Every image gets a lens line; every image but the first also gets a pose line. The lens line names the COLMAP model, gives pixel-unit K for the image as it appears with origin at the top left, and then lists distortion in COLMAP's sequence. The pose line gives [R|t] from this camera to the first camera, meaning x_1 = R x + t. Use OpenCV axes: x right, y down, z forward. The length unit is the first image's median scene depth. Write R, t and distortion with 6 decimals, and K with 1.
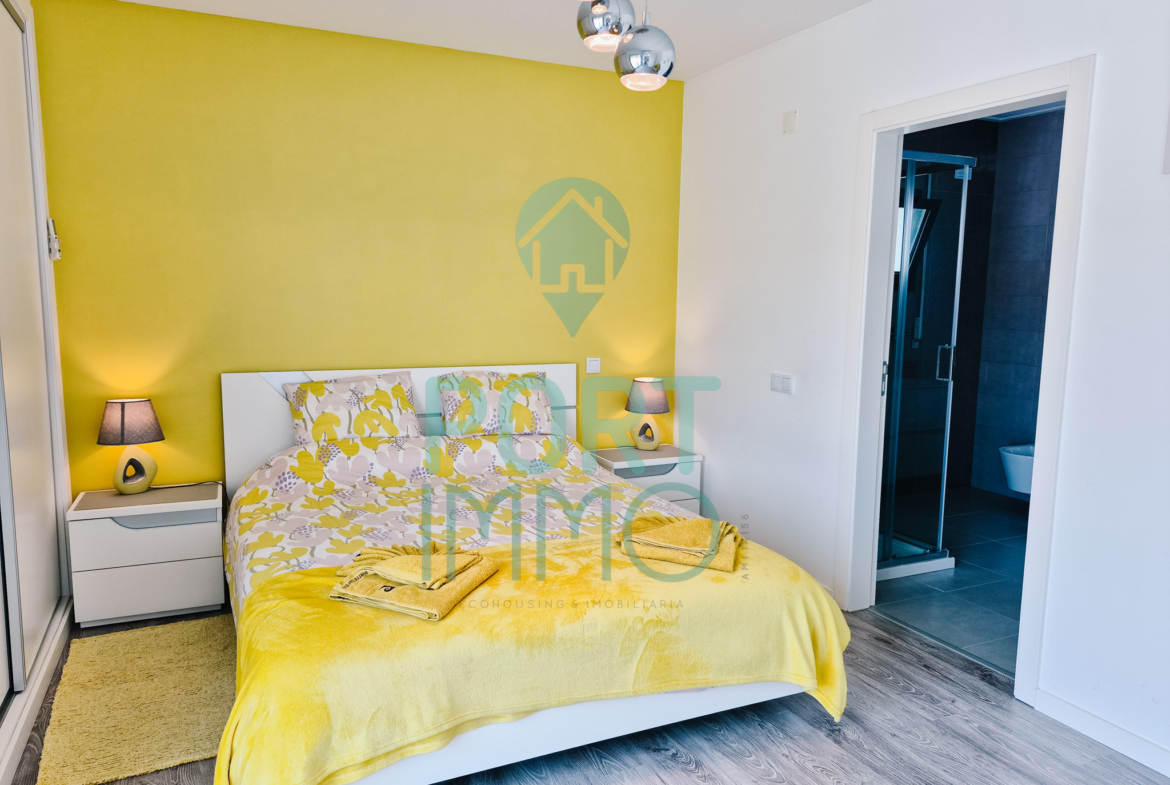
lens RADIAL K [[805.5, 0, 585.0], [0, 805.5, 392.5], [0, 0, 1]] dist [0.073239, -0.072233]
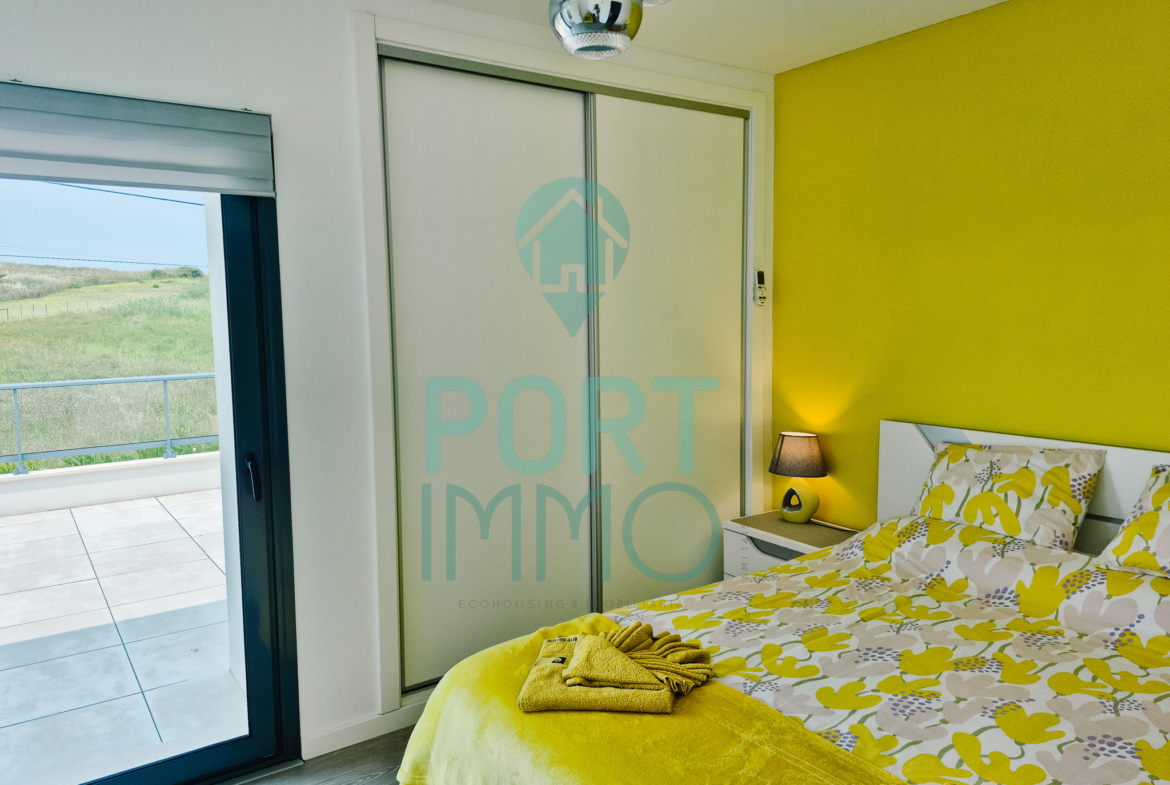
lens RADIAL K [[805.5, 0, 585.0], [0, 805.5, 392.5], [0, 0, 1]] dist [0.073239, -0.072233]
pose [[0.167183, 0.078301, -0.982812, 0.398526], [-0.106293, 0.992463, 0.060989, -0.075460], [0.980179, 0.094269, 0.174246, 0.512641]]
